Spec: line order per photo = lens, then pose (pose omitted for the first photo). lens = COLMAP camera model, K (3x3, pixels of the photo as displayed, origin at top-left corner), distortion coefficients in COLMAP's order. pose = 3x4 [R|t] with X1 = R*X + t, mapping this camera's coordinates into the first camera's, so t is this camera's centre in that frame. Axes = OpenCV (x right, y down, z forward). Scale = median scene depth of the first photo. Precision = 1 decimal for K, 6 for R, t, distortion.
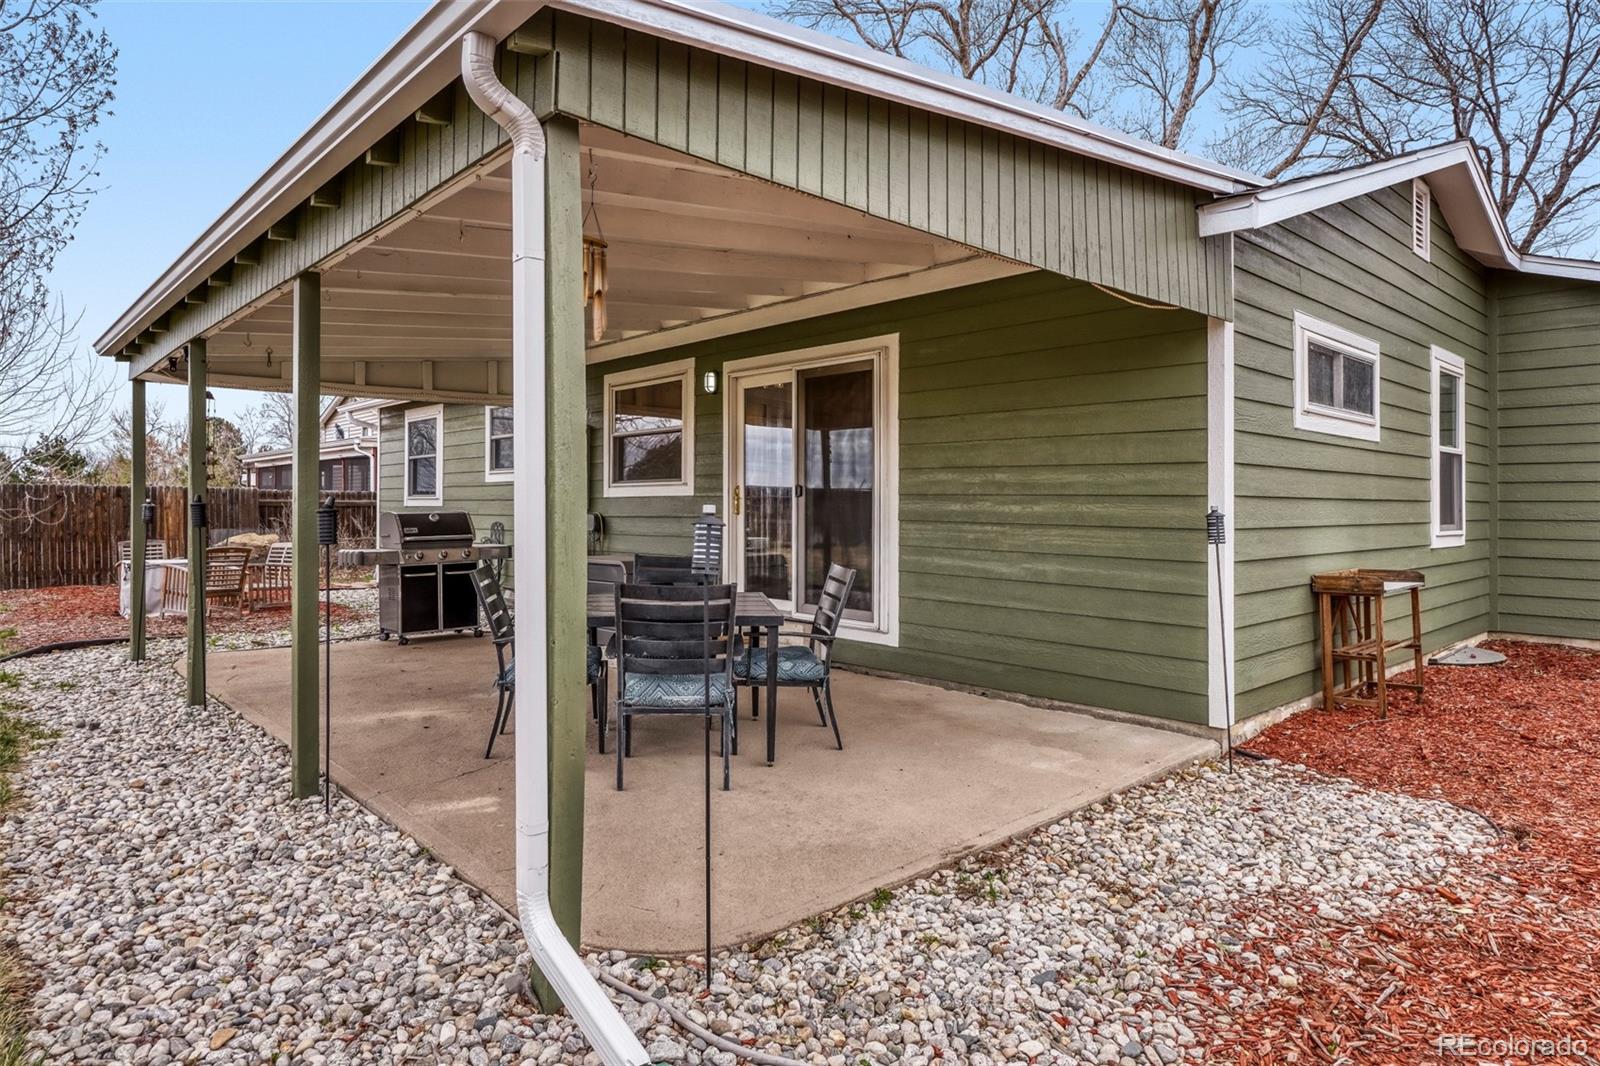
lens RADIAL K [[913.5, 0, 803.2], [0, 913.5, 512.5], [0, 0, 1]] dist [-0.016987, 0.011923]
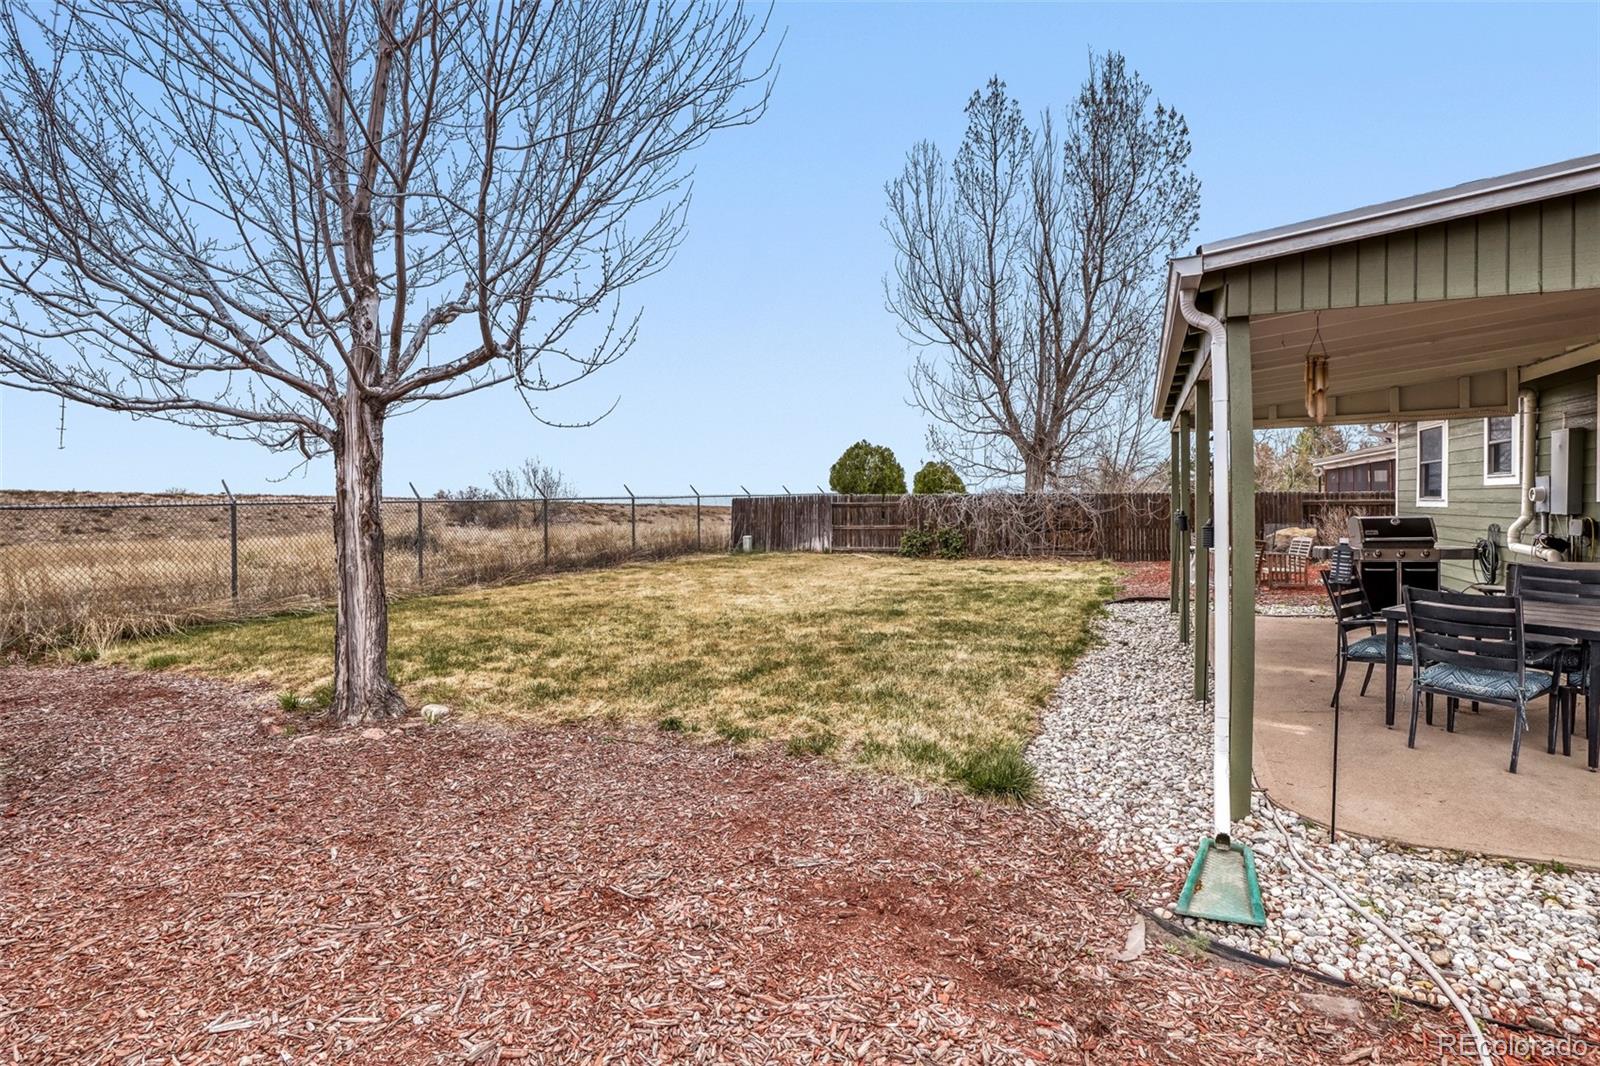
lens RADIAL K [[781.7, 0, 800.0], [0, 781.7, 533.0], [0, 0, 1]] dist [0.000707, -0.000008]
pose [[0.393781, 0.023285, -0.918909, 0.245279], [0.012283, 0.999457, 0.030589, -0.022656], [0.919122, -0.023332, 0.393281, -0.115999]]
